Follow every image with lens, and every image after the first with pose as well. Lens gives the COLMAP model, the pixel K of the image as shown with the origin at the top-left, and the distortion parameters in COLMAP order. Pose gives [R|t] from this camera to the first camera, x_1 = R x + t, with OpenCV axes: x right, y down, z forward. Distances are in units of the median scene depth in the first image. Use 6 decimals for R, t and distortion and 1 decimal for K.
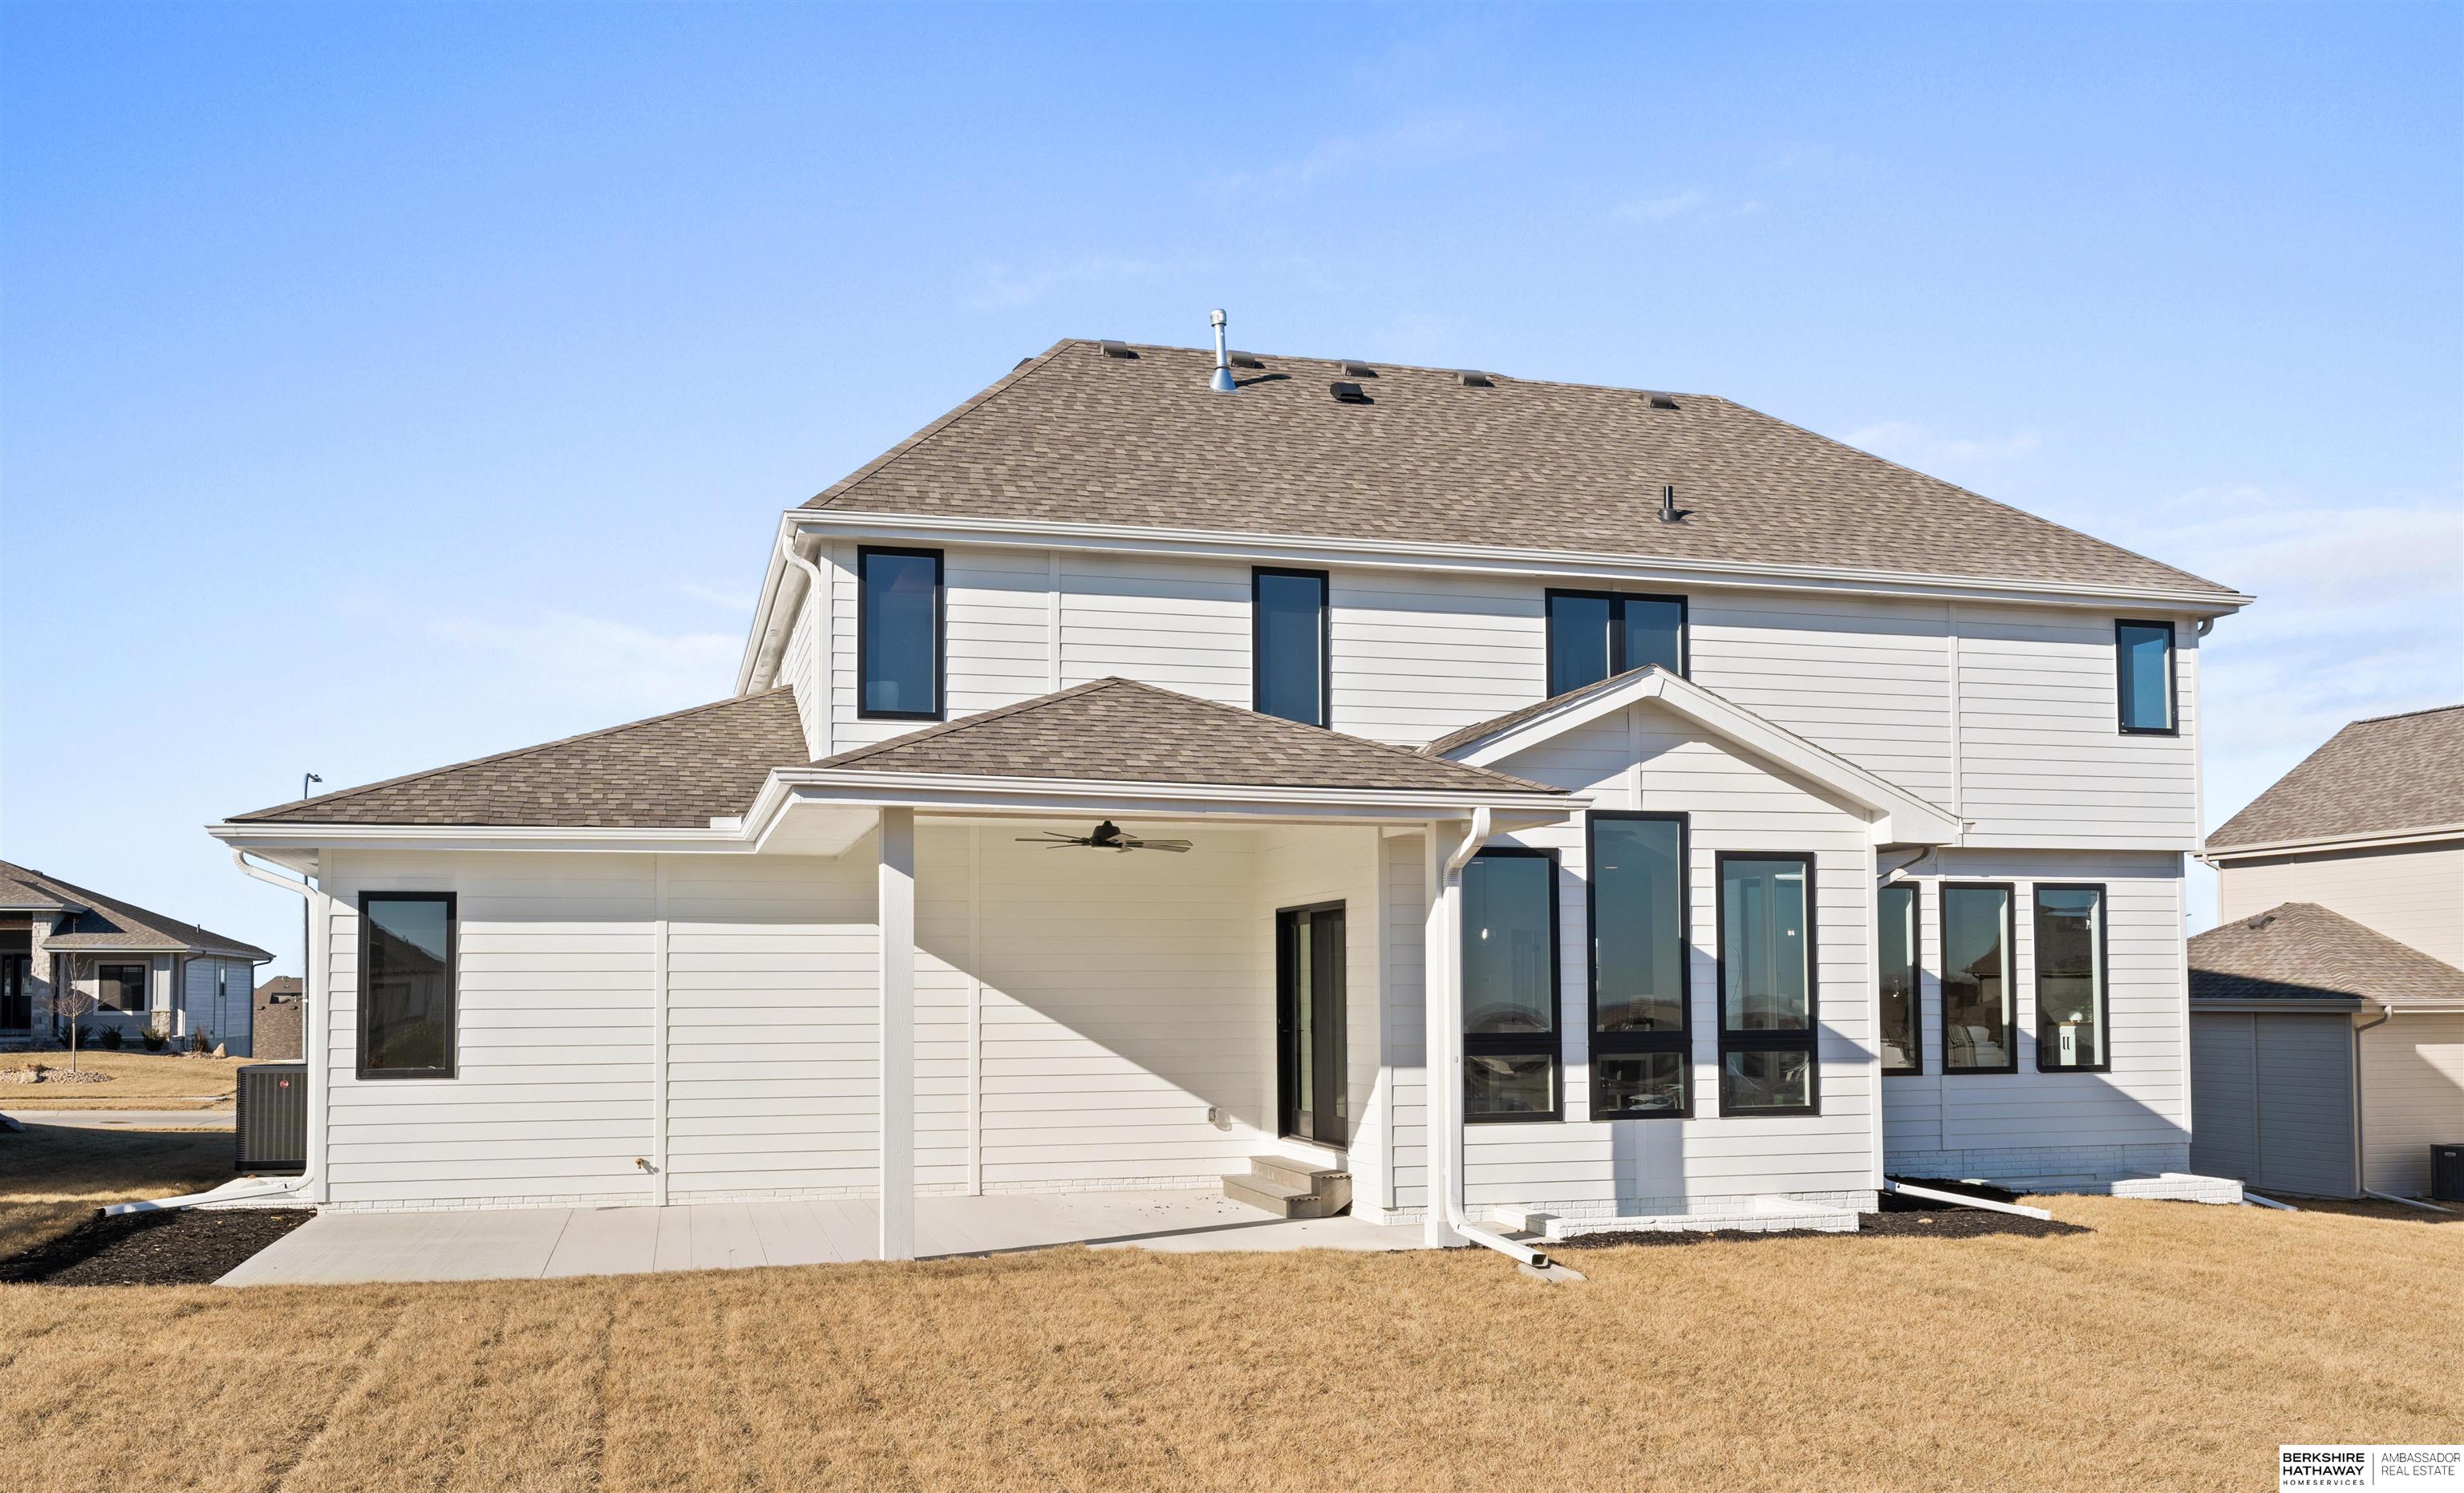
lens RADIAL K [[1966.1, 0, 1231.3], [0, 1966.1, 739.0], [0, 0, 1]] dist [0.007975, 0.000679]
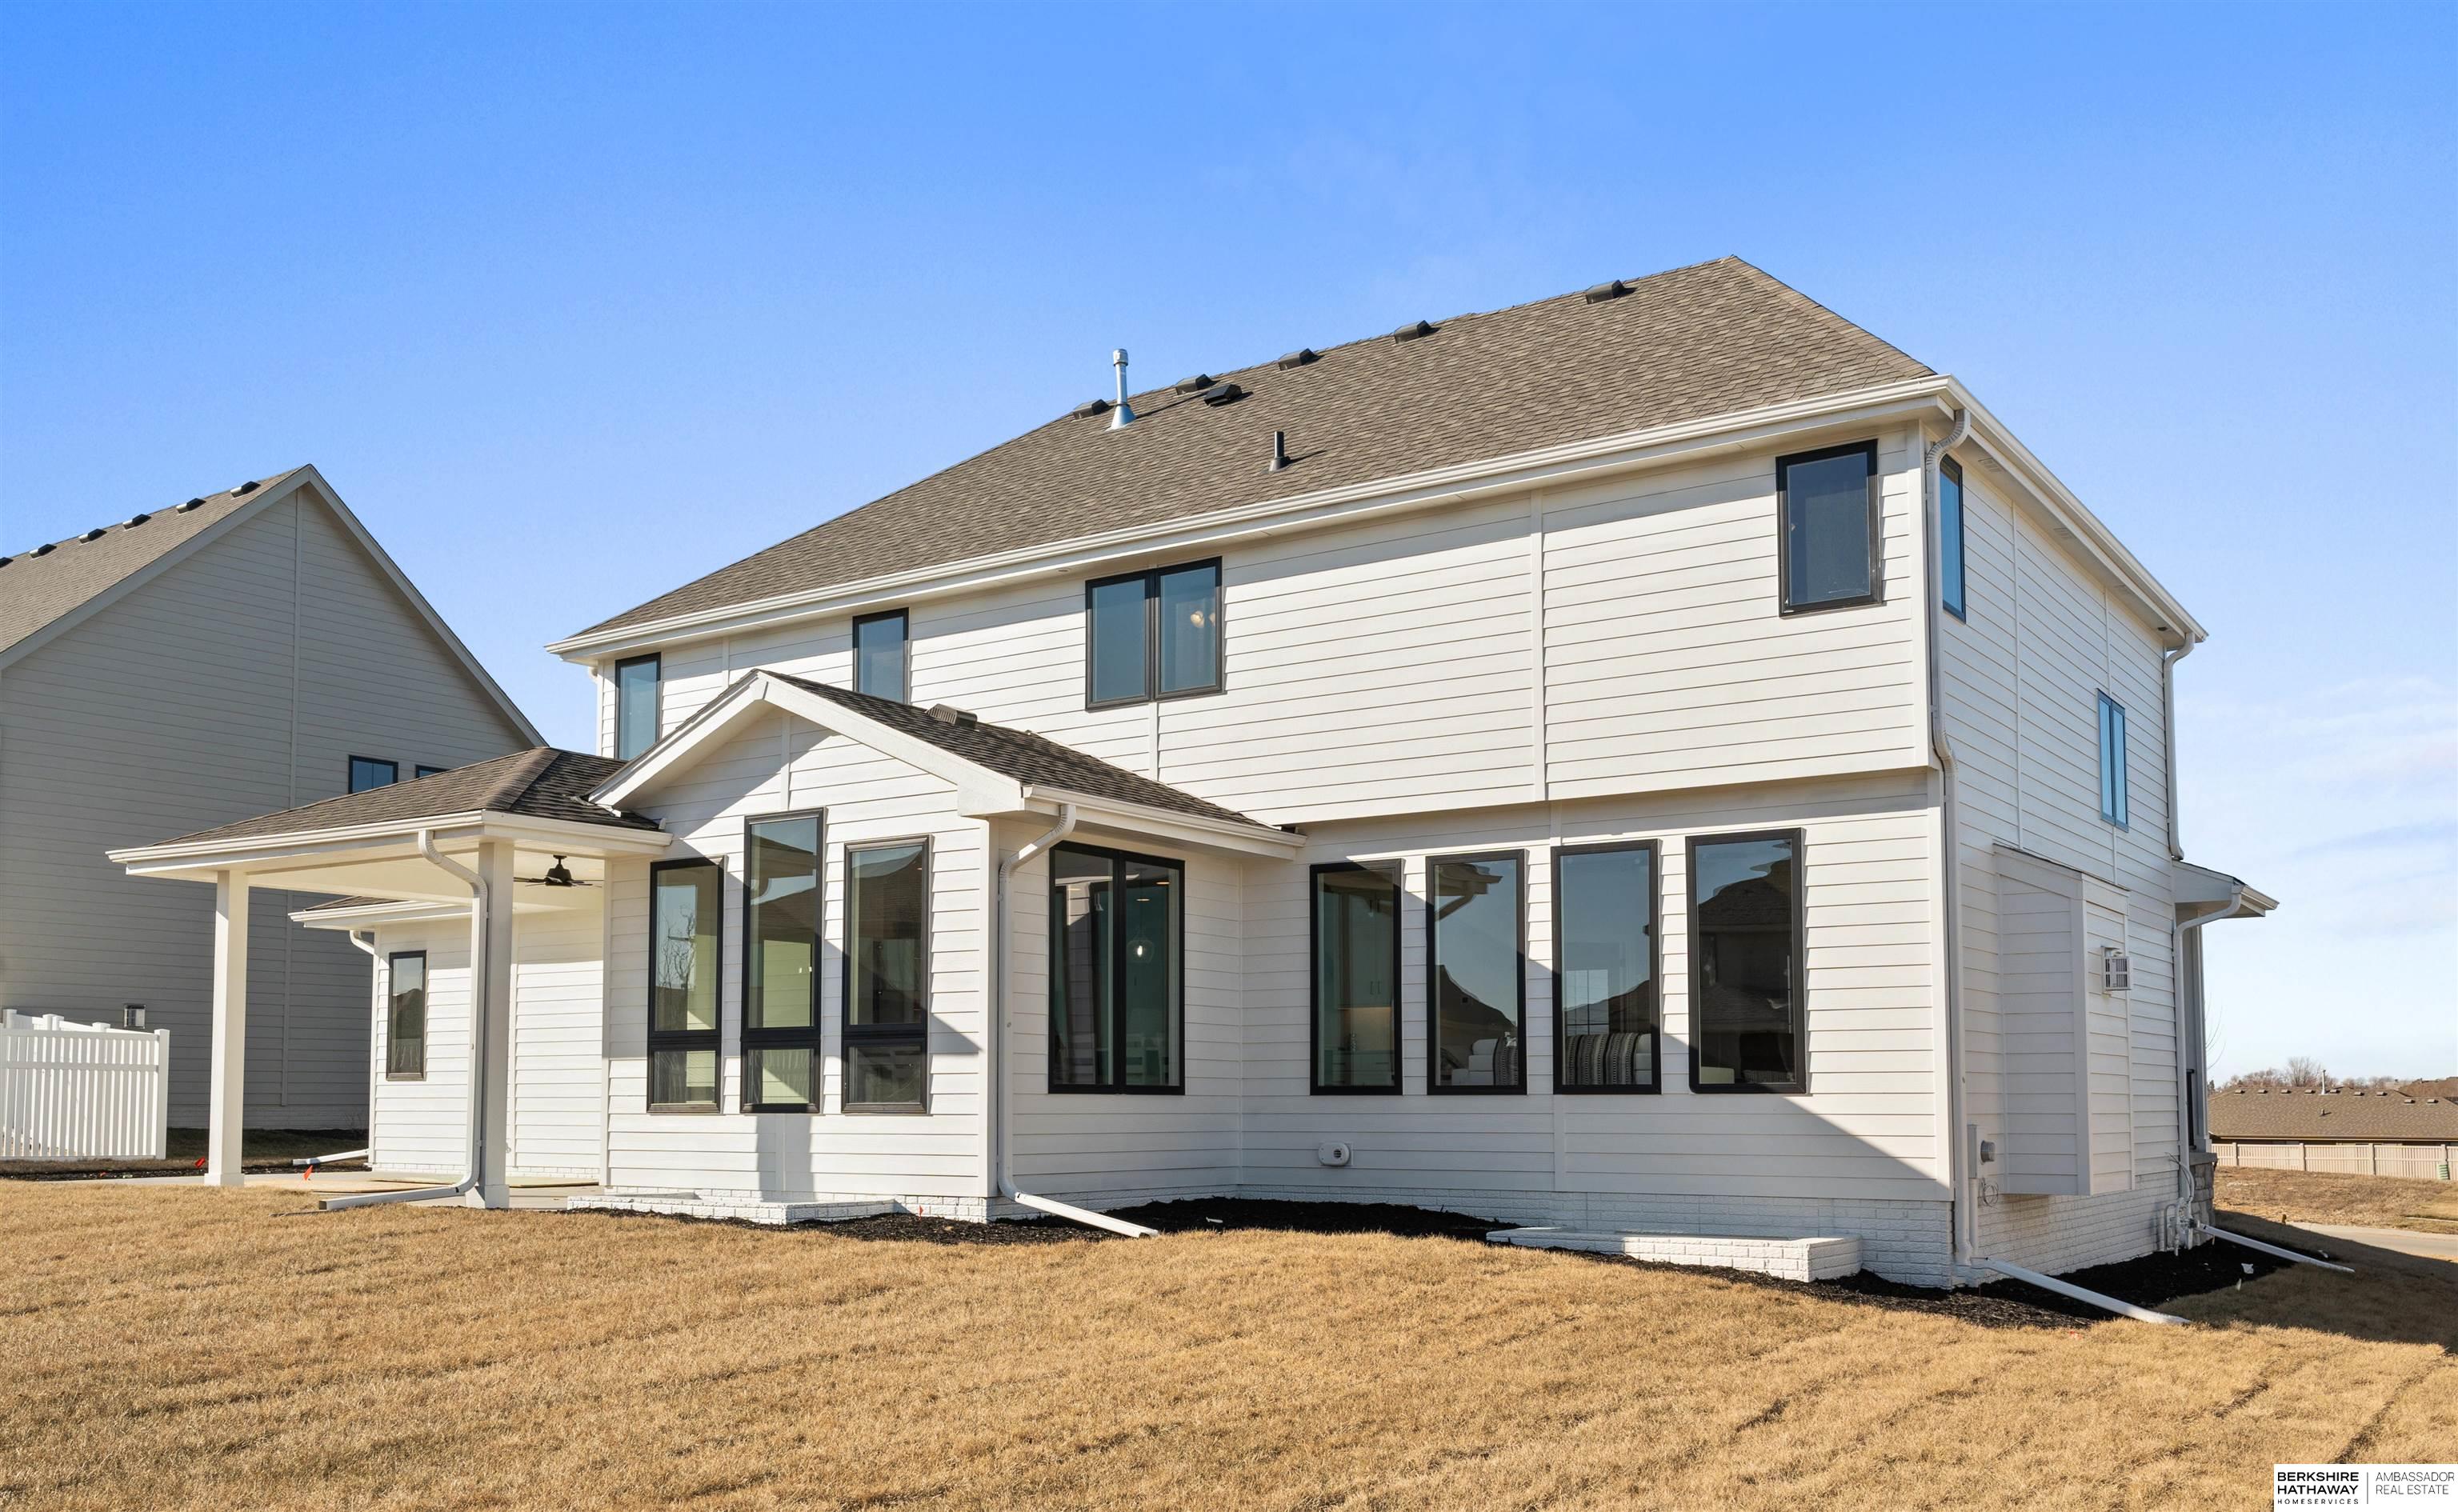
lens RADIAL K [[2094.5, 0, 1229.1], [0, 2094.5, 762.2], [0, 0, 1]] dist [0.009491, 0.001149]
pose [[0.638442, -0.118595, -0.760478, 1.159930], [0.097700, 0.992552, -0.072765, 0.110572], [0.763443, -0.027843, 0.645274, 0.465107]]
